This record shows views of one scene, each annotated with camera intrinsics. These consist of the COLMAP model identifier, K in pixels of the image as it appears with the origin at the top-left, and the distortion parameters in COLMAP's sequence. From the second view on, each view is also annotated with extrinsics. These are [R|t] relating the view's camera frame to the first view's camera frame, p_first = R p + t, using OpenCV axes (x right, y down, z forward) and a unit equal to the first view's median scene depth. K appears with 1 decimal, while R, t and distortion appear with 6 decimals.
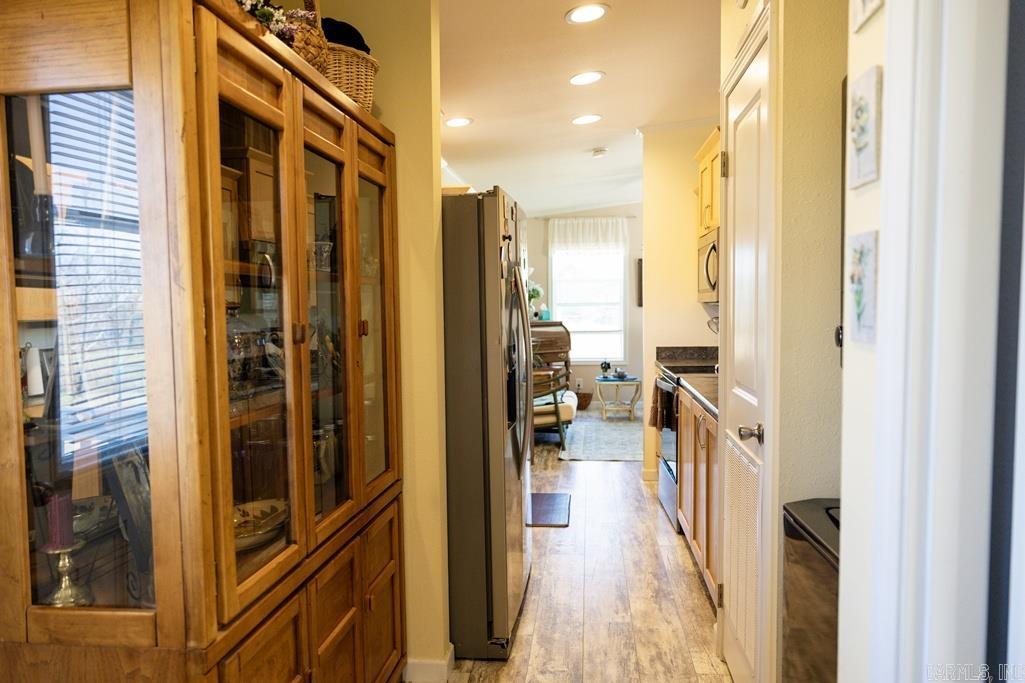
lens RADIAL K [[707.0, 0, 489.7], [0, 707.0, 351.0], [0, 0, 1]] dist [0.005574, 0.000289]
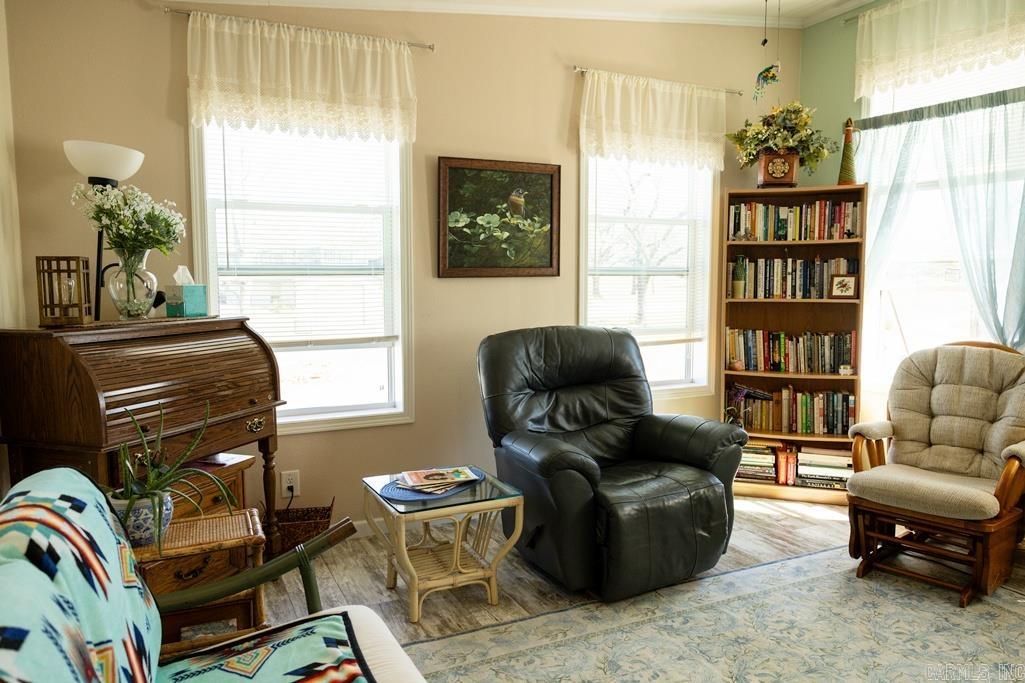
lens RADIAL K [[707.0, 0, 489.7], [0, 707.0, 351.0], [0, 0, 1]] dist [0.005574, 0.000289]
pose [[0.828775, -0.041651, 0.558030, 0.008558], [0.023688, 0.998944, 0.039379, -0.037176], [-0.559081, -0.019418, 0.828886, 0.645203]]
